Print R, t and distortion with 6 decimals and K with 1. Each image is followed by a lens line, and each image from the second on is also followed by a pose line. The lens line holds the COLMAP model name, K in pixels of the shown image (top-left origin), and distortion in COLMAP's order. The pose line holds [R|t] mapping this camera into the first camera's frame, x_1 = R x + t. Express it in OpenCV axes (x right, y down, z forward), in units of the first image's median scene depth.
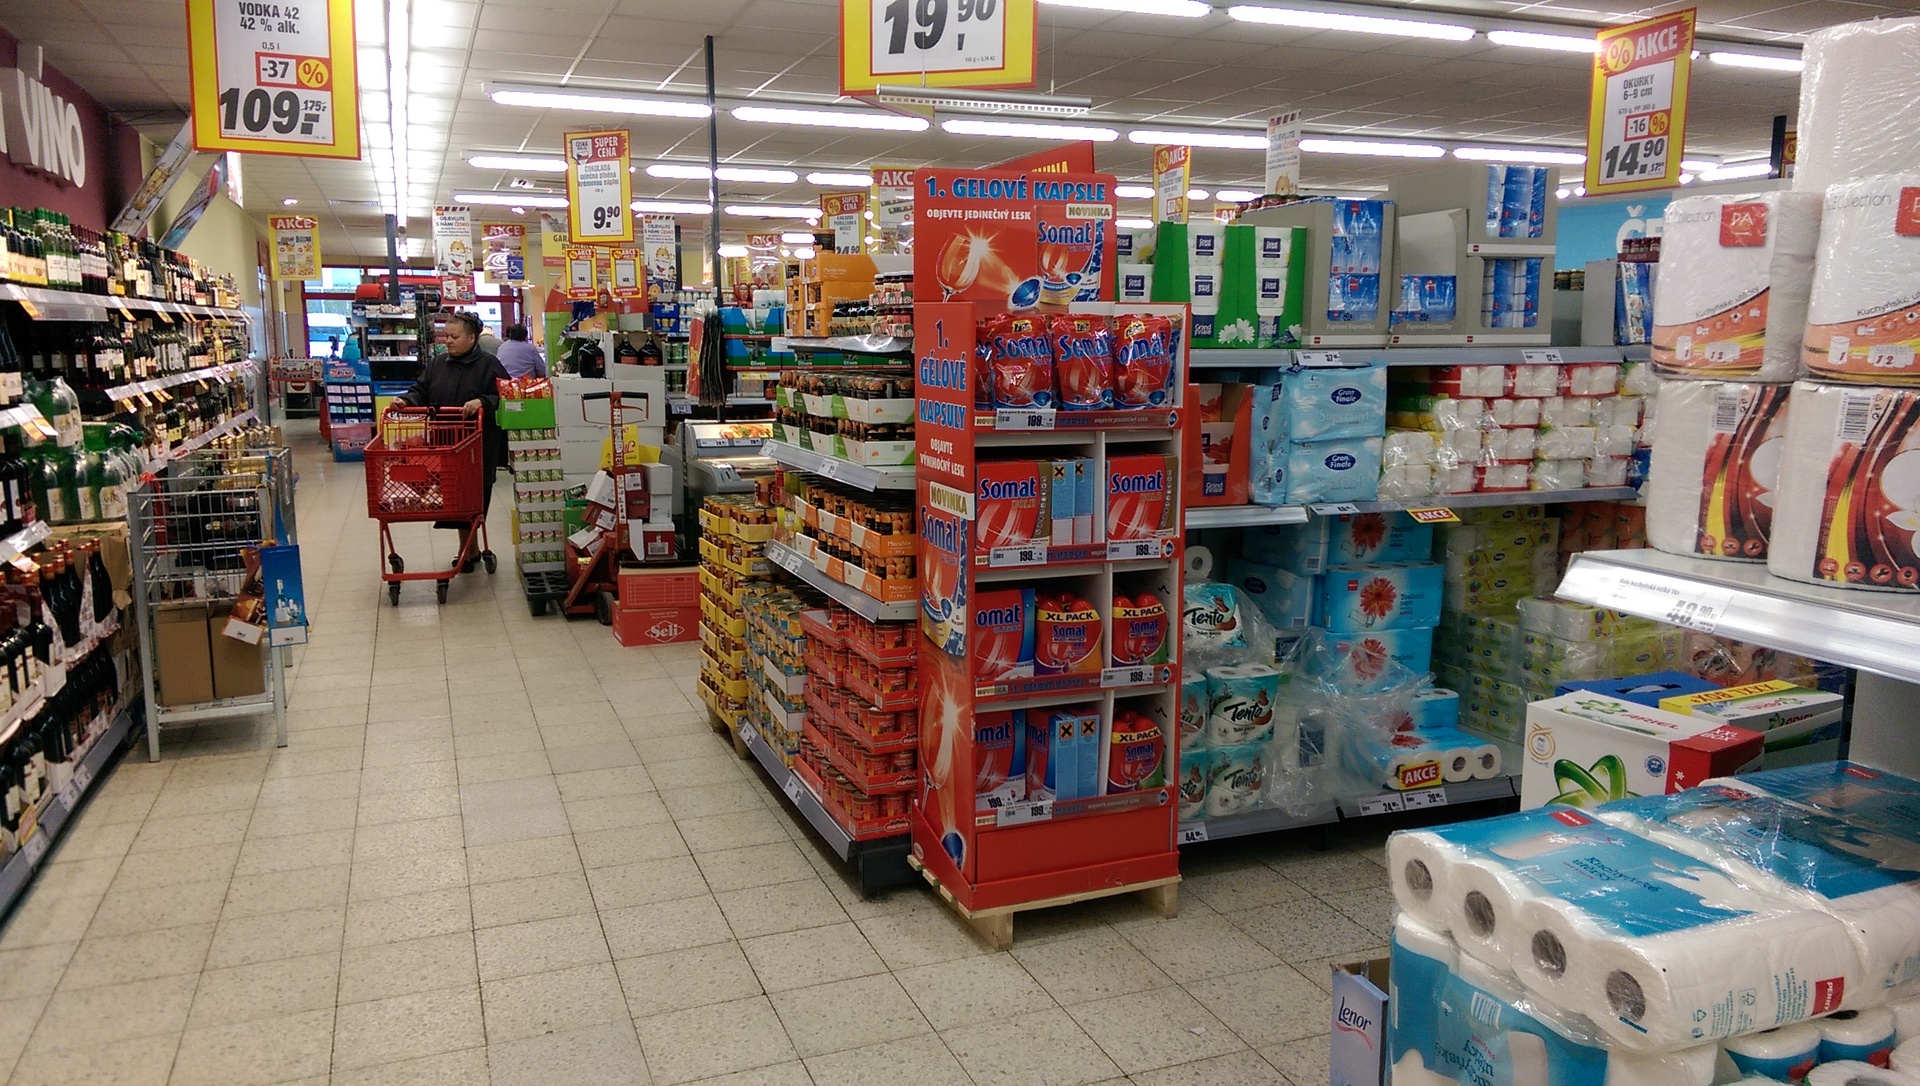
lens RADIAL K [[1366.5, 0, 962.9], [0, 1366.5, 542.0], [0, 0, 1]] dist [0.023941, -0.004667]
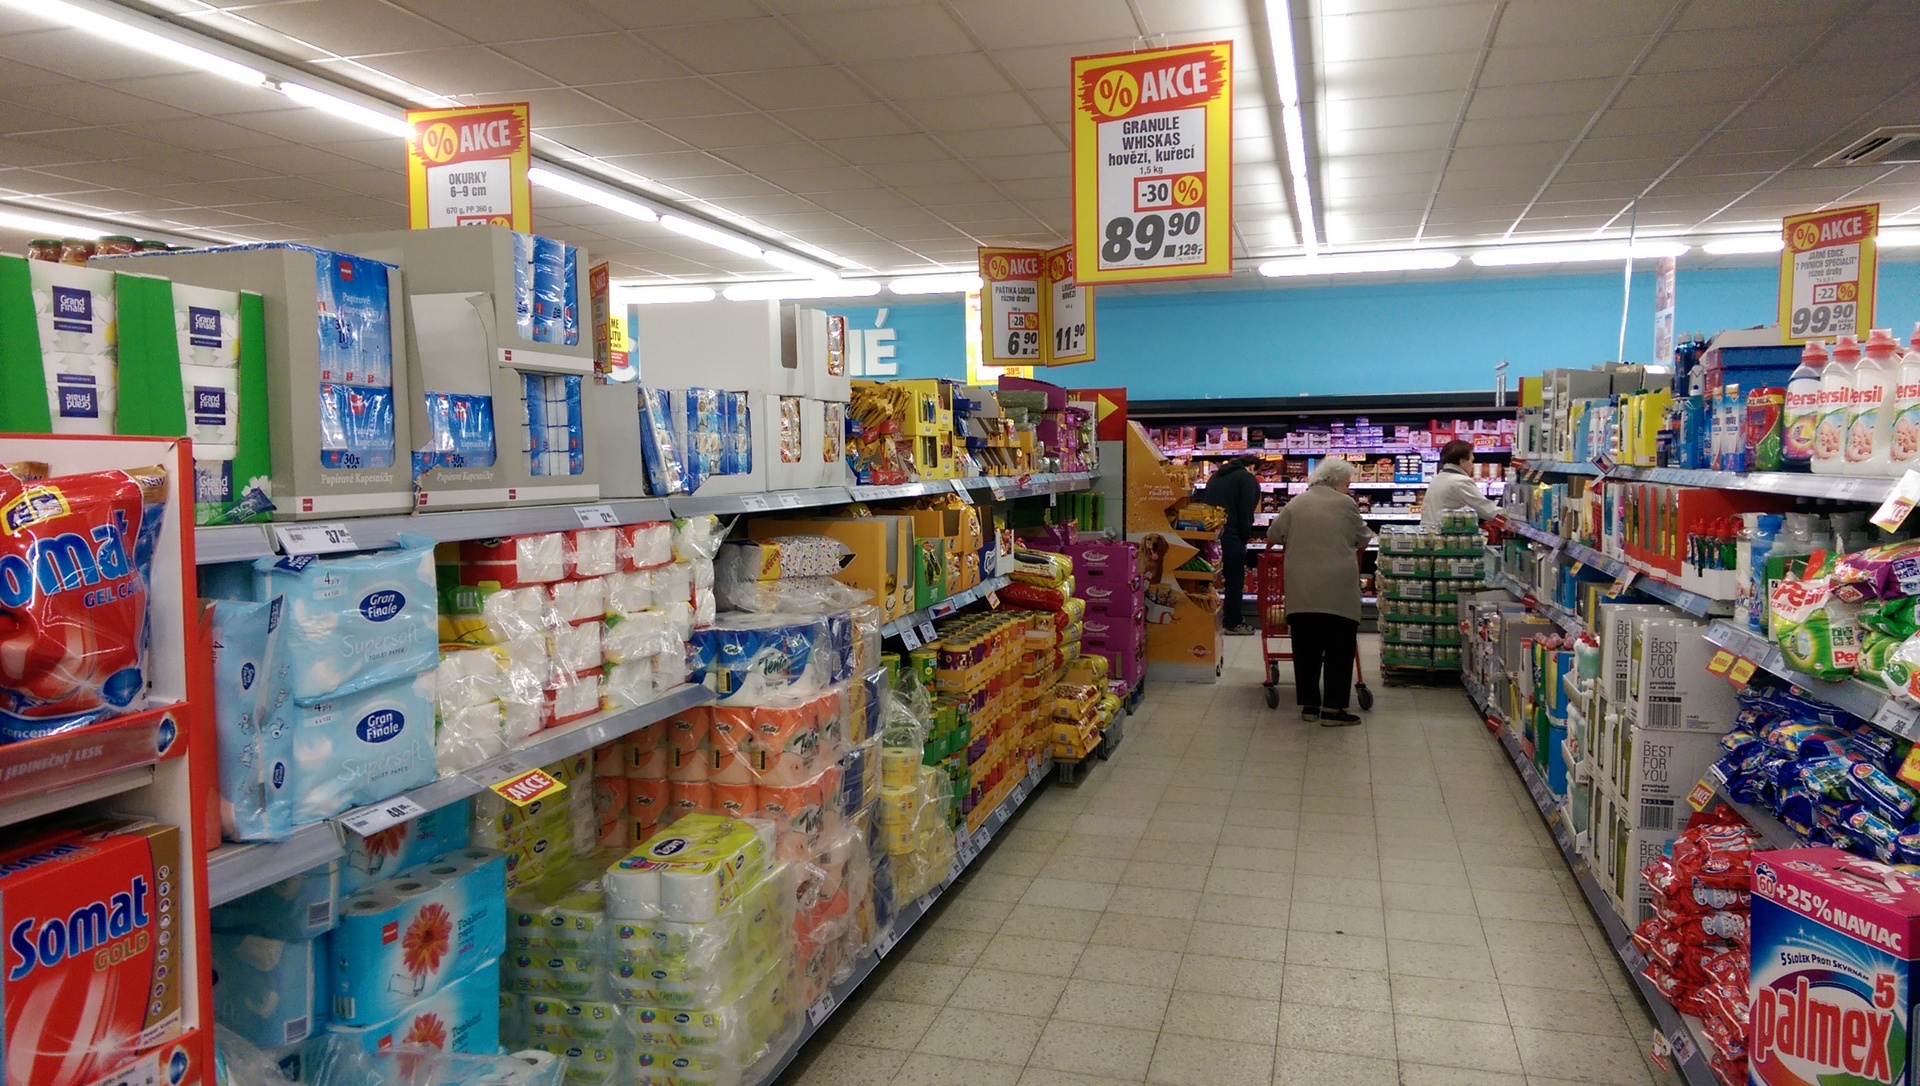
lens RADIAL K [[1366.5, 0, 960.0], [0, 1366.5, 544.8], [0, 0, 1]] dist [0.023941, -0.004667]
pose [[0.608008, -0.054708, 0.792043, -0.011644], [0.125582, 0.991691, -0.027904, -0.083178], [-0.783936, 0.116433, 0.609827, 0.465377]]
